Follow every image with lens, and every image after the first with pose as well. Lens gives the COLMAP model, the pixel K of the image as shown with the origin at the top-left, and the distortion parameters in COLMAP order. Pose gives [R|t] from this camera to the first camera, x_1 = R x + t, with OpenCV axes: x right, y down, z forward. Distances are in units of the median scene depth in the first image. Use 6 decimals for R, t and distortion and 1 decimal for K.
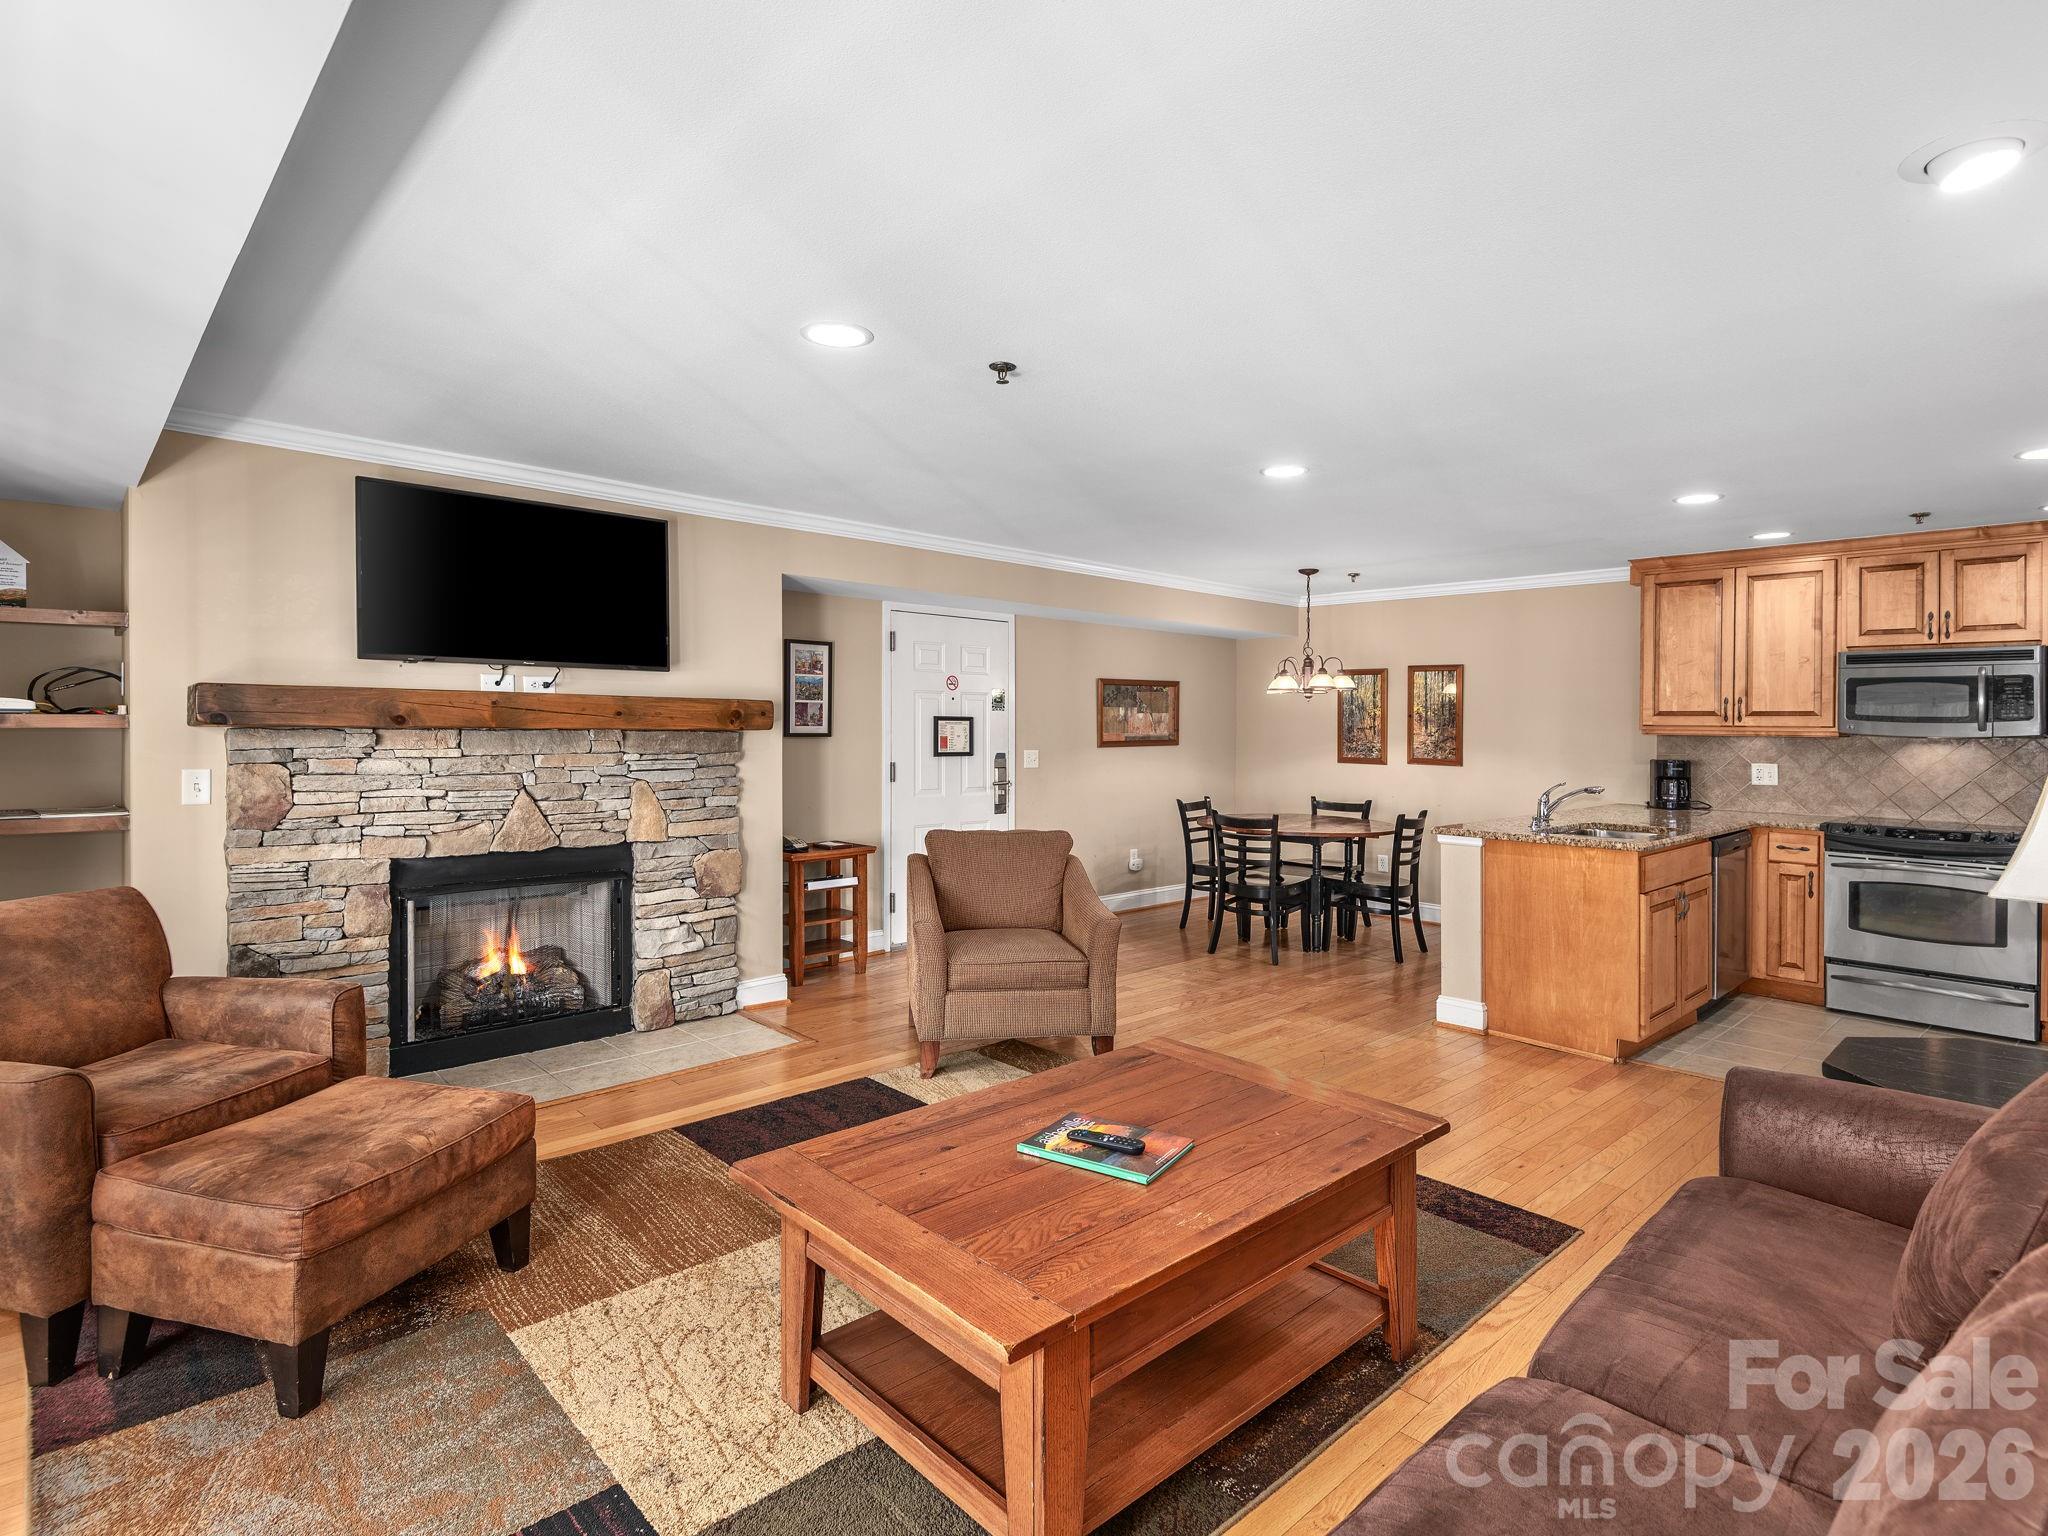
lens RADIAL K [[968.7, 0, 1084.0], [0, 968.7, 723.0], [0, 0, 1]] dist [0.001372, -0.002969]
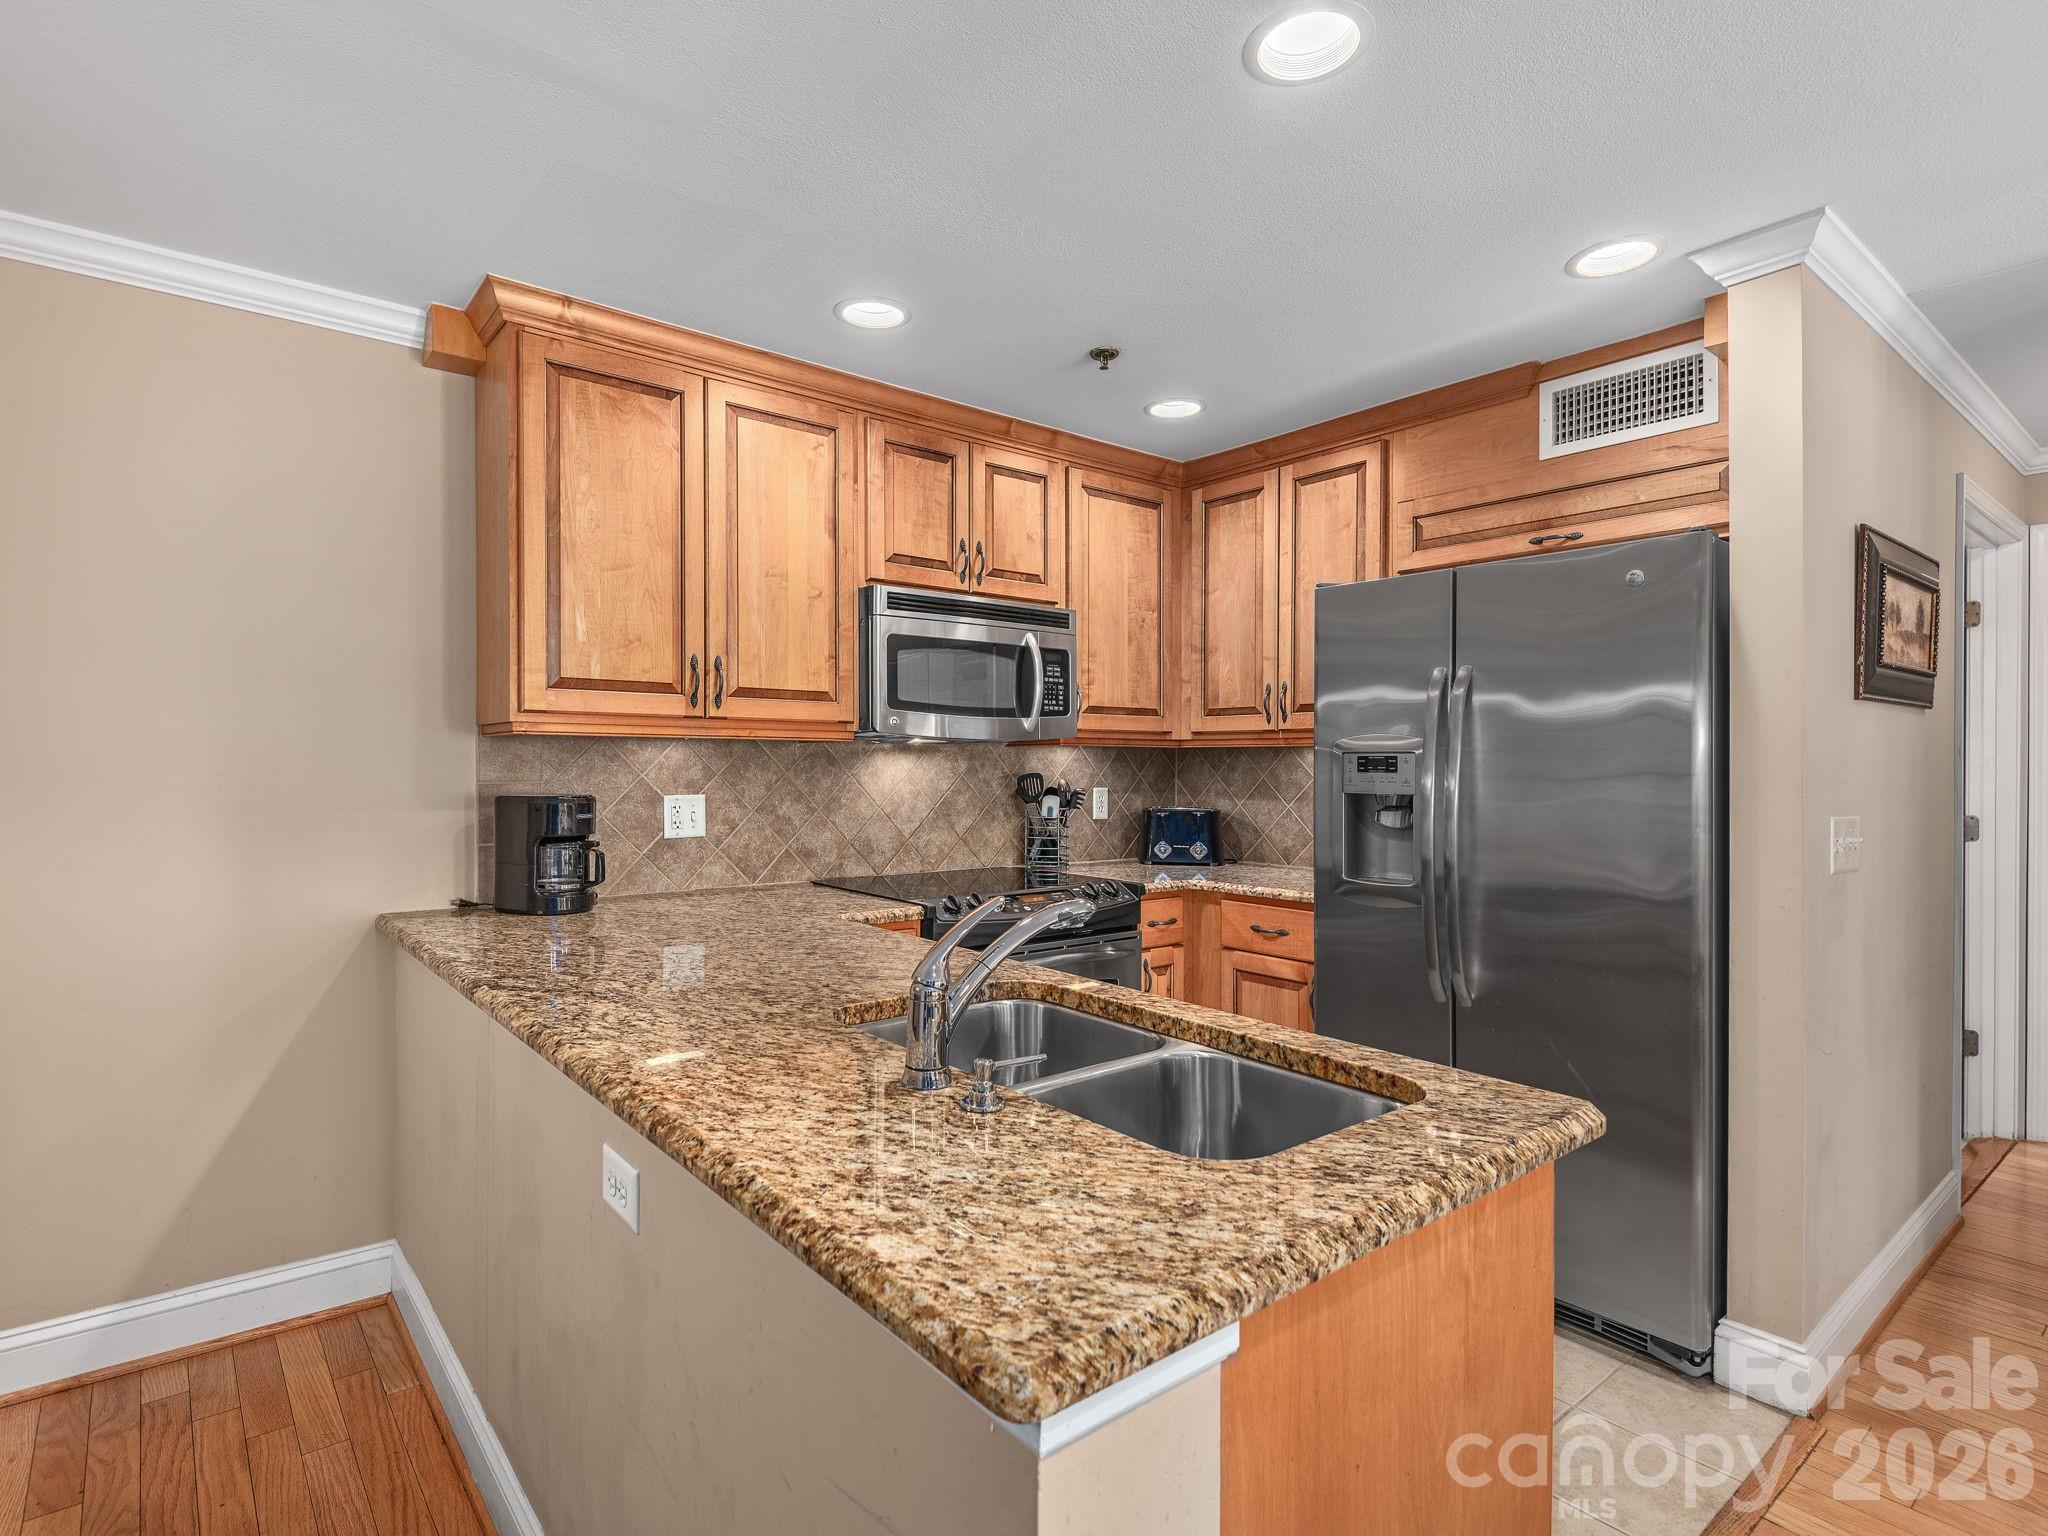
lens RADIAL K [[1063.8, 0, 966.4], [0, 1063.8, 770.3], [0, 0, 1]] dist [-0.007894, -0.003146]
pose [[0.120111, -0.021559, 0.992526, 0.192633], [-0.010335, 0.999683, 0.022965, 0.016957], [-0.992707, -0.013017, 0.119850, 0.887170]]
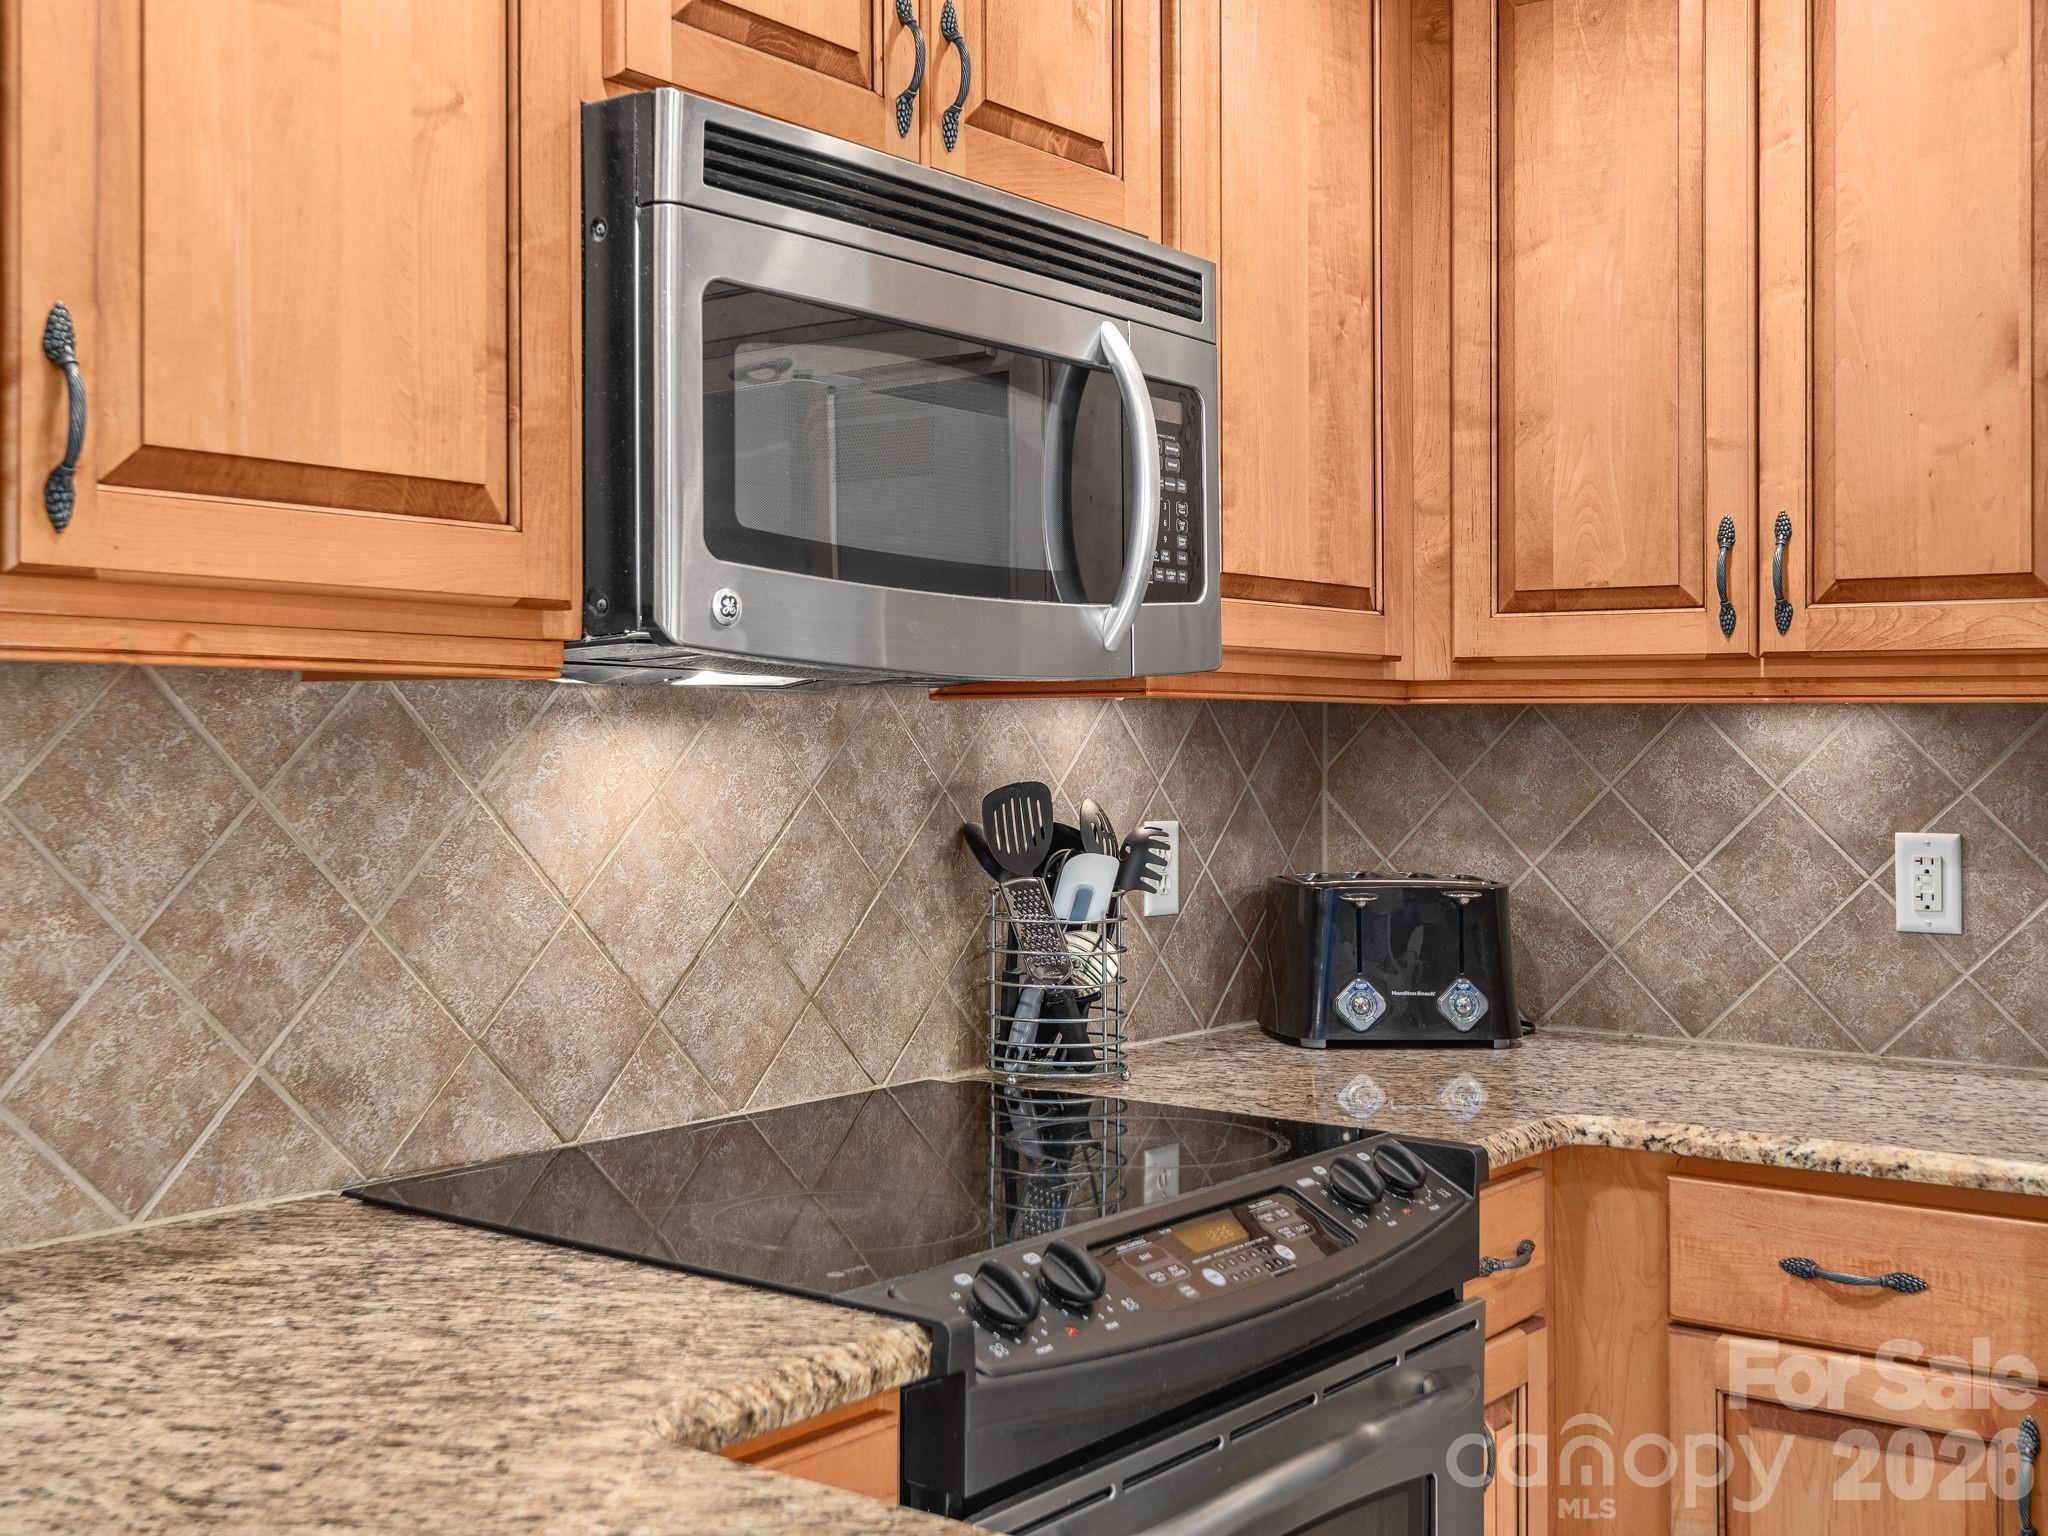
lens RADIAL K [[2272.8, 0, 1040.7], [0, 2272.8, 704.2], [0, 0, 1]] dist [-0.022476, 0.000000]
pose [[-0.164527, -0.004780, 0.986361, 0.442406], [-0.016764, 0.999857, 0.002050, 0.017163], [-0.986230, -0.016198, -0.164583, 1.011560]]
